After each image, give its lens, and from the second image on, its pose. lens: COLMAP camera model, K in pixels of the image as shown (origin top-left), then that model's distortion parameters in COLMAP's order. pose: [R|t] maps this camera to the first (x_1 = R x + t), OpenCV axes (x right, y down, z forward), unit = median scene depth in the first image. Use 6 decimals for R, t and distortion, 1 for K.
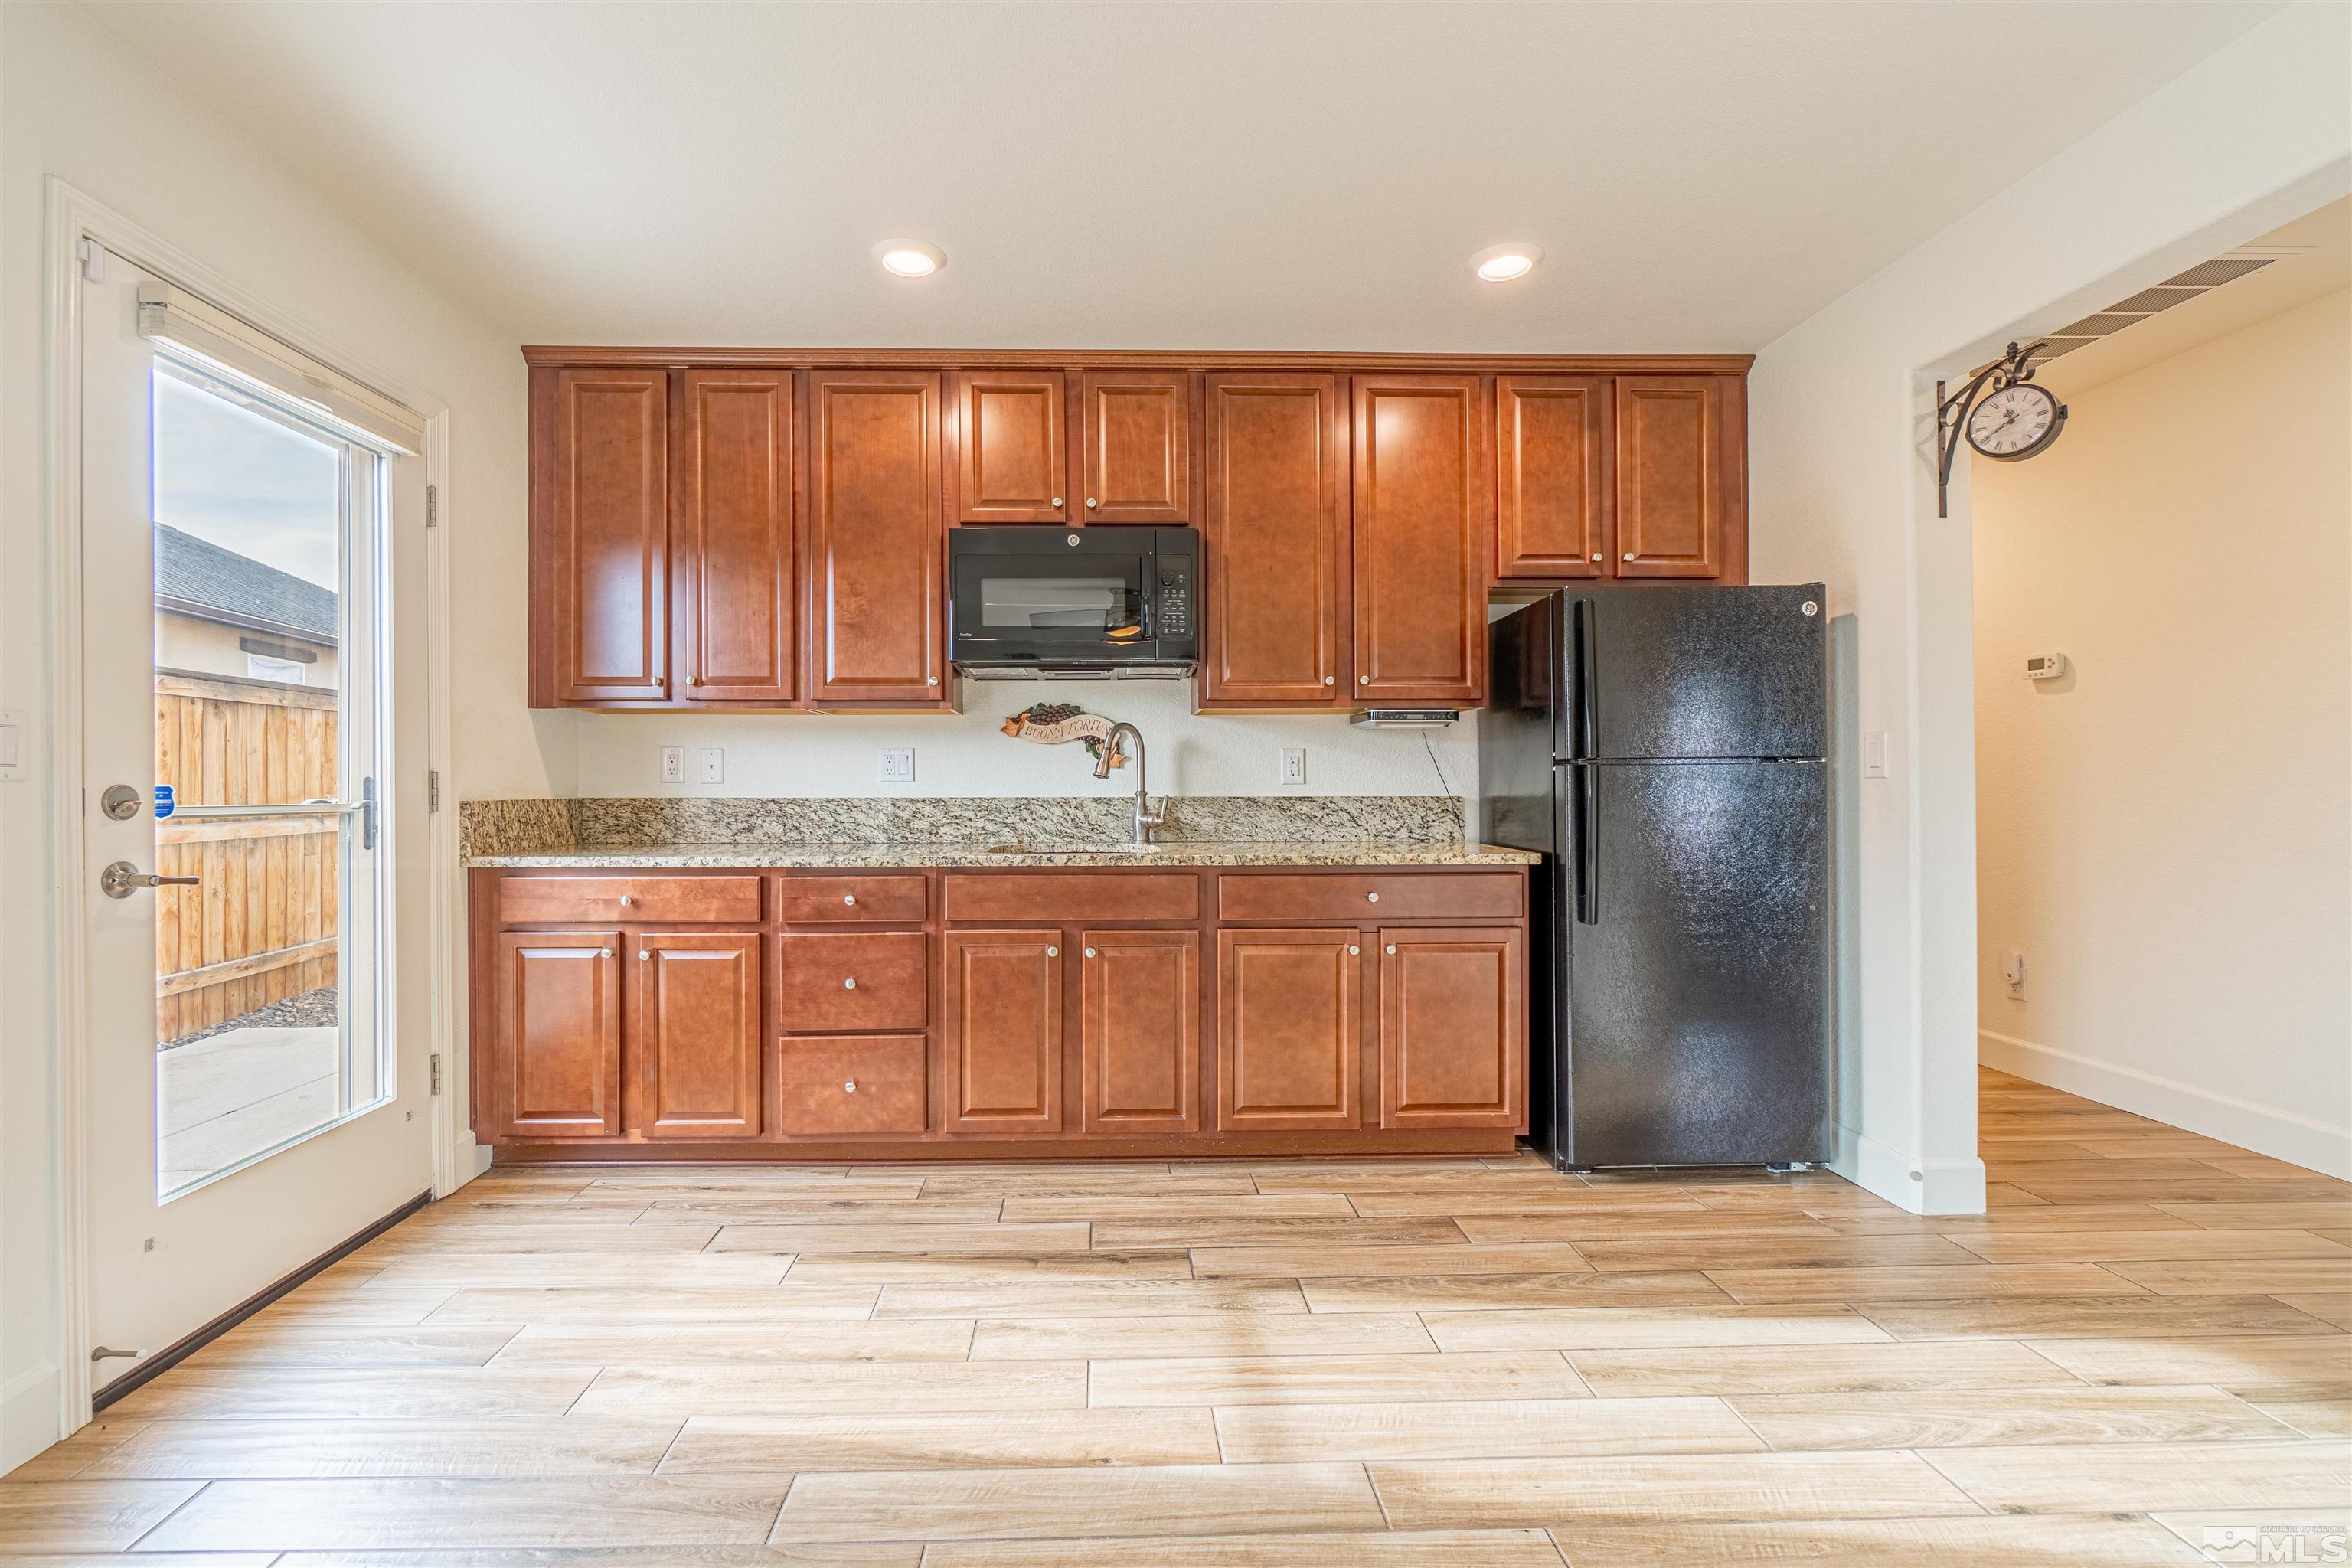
lens RADIAL K [[996.1, 0, 1045.7], [0, 996.1, 783.4], [0, 0, 1]] dist [-0.007478, 0.002093]
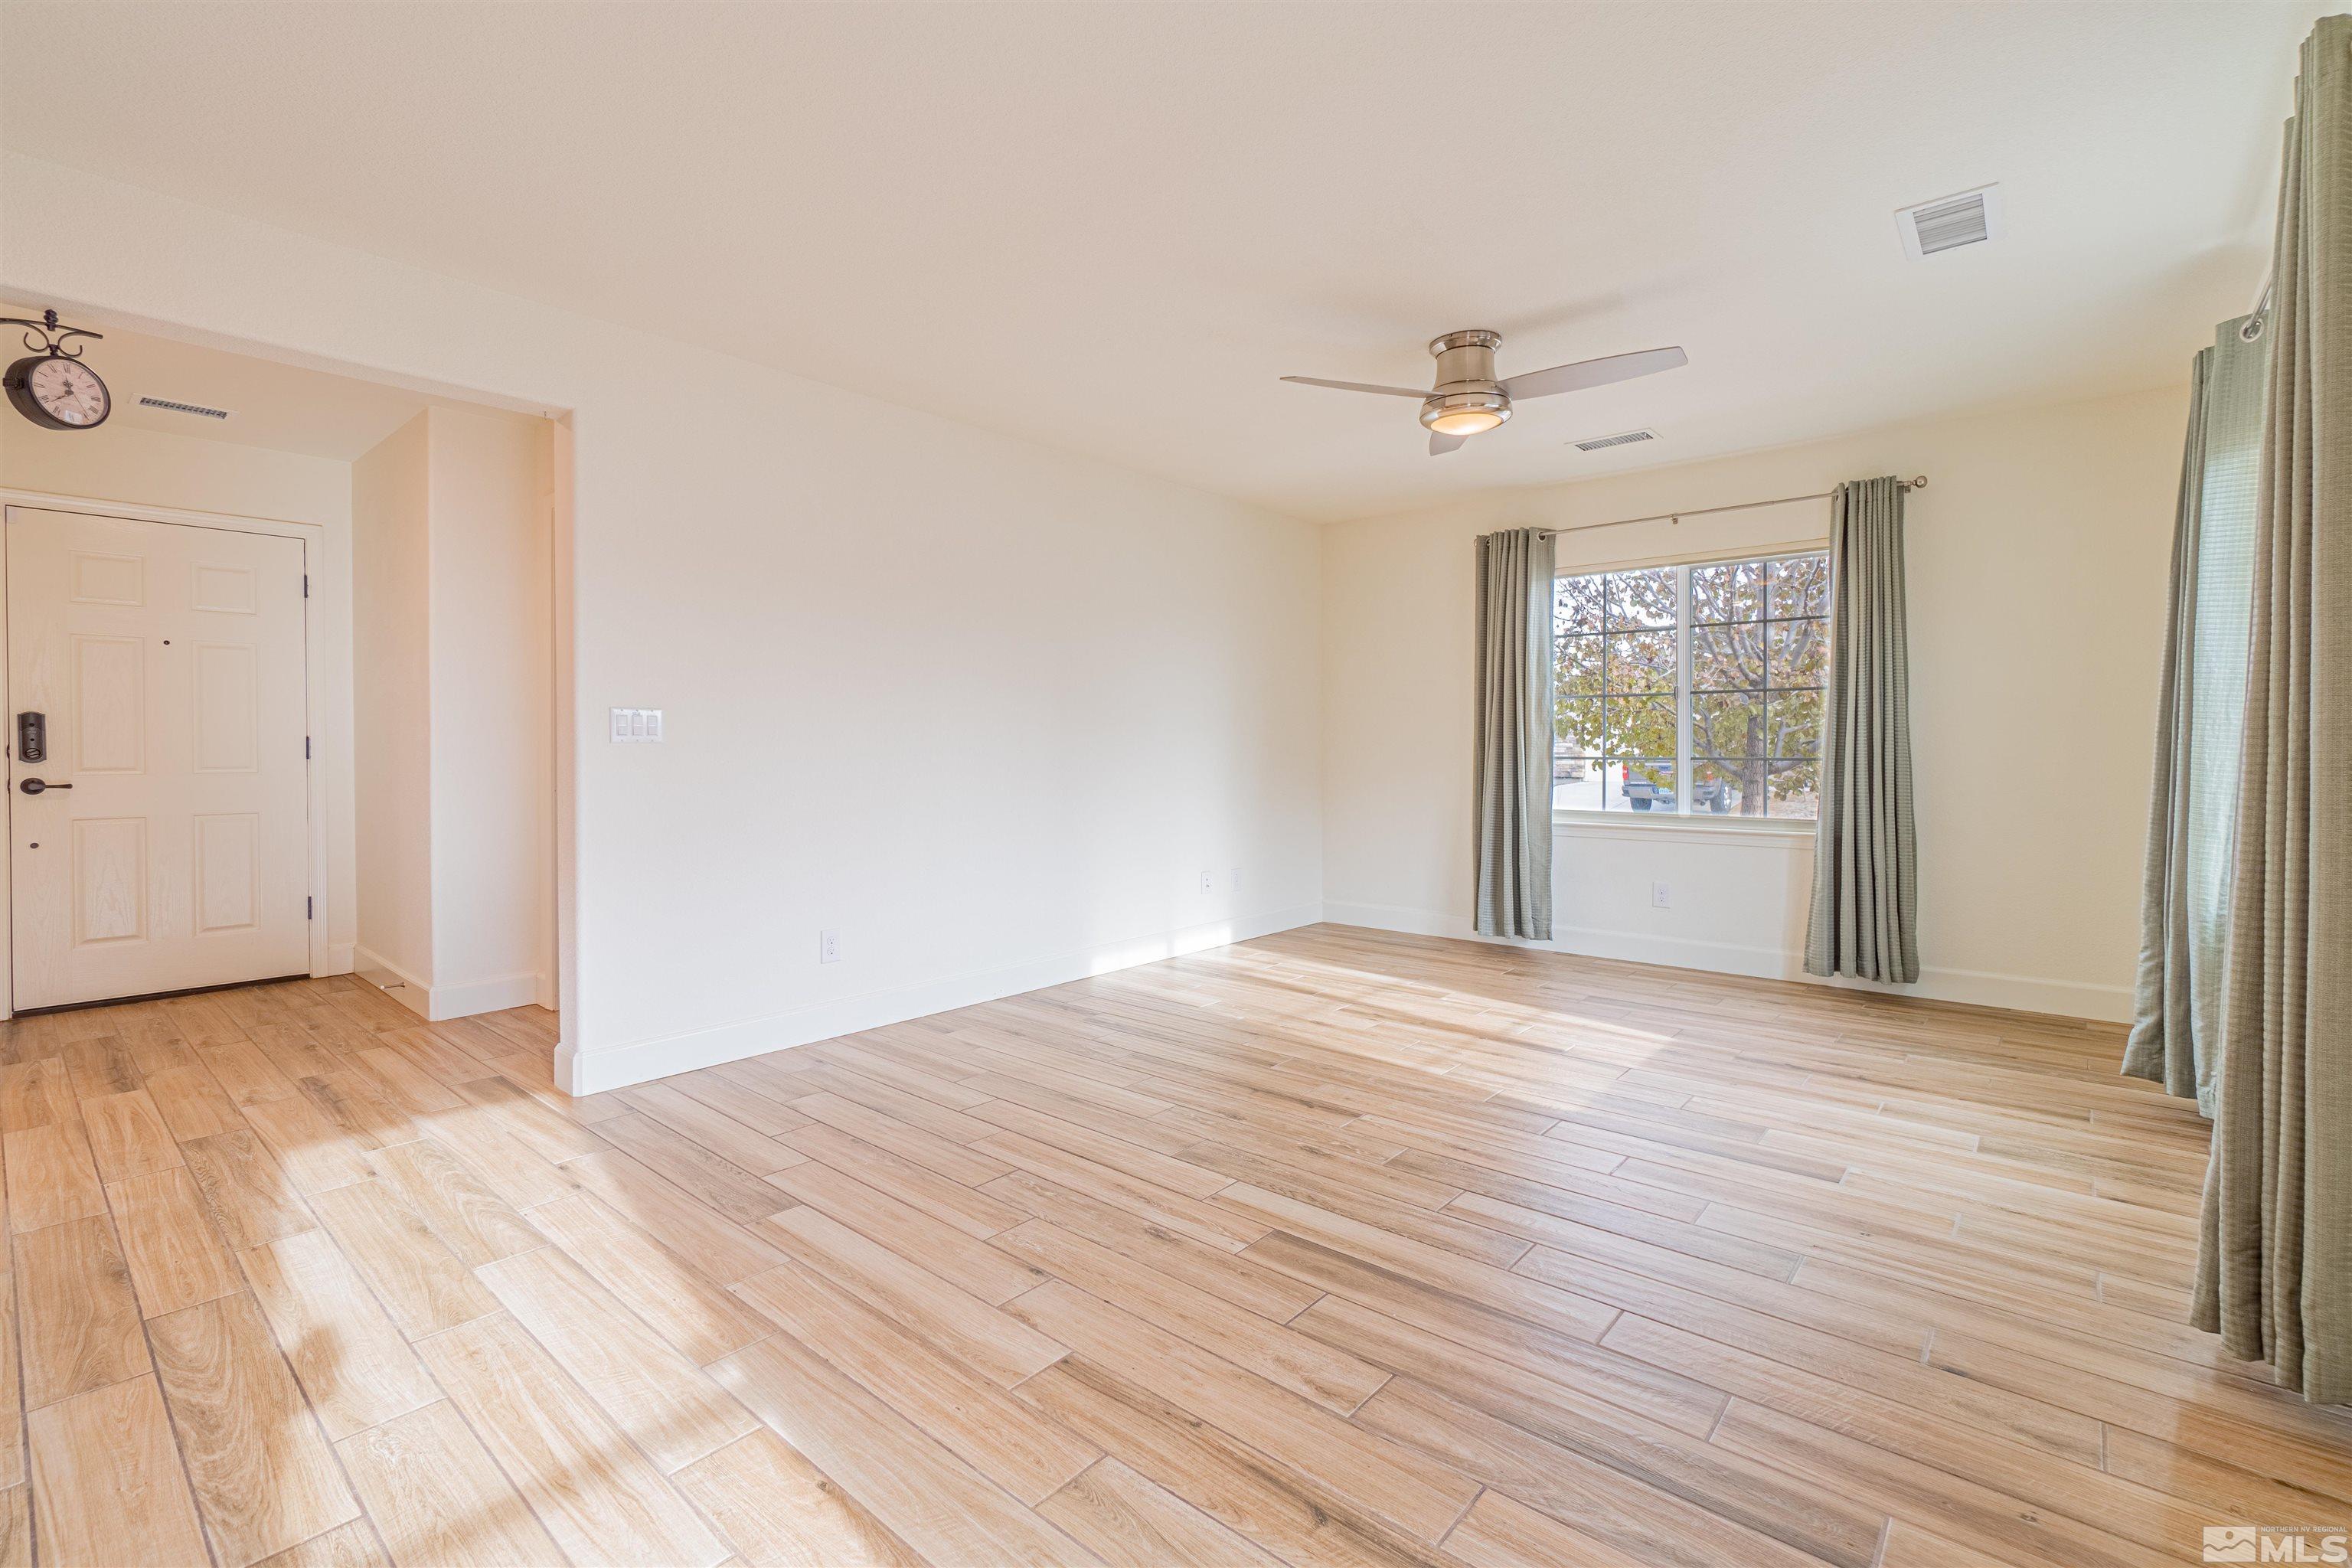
lens RADIAL K [[996.1, 0, 1173.3], [0, 996.1, 758.7], [0, 0, 1]] dist [-0.007478, 0.002093]
pose [[-0.770471, -0.006467, 0.637443, -0.637529], [0.002464, 0.999911, 0.013123, -0.000459], [-0.637471, 0.011682, -0.770386, 1.235157]]
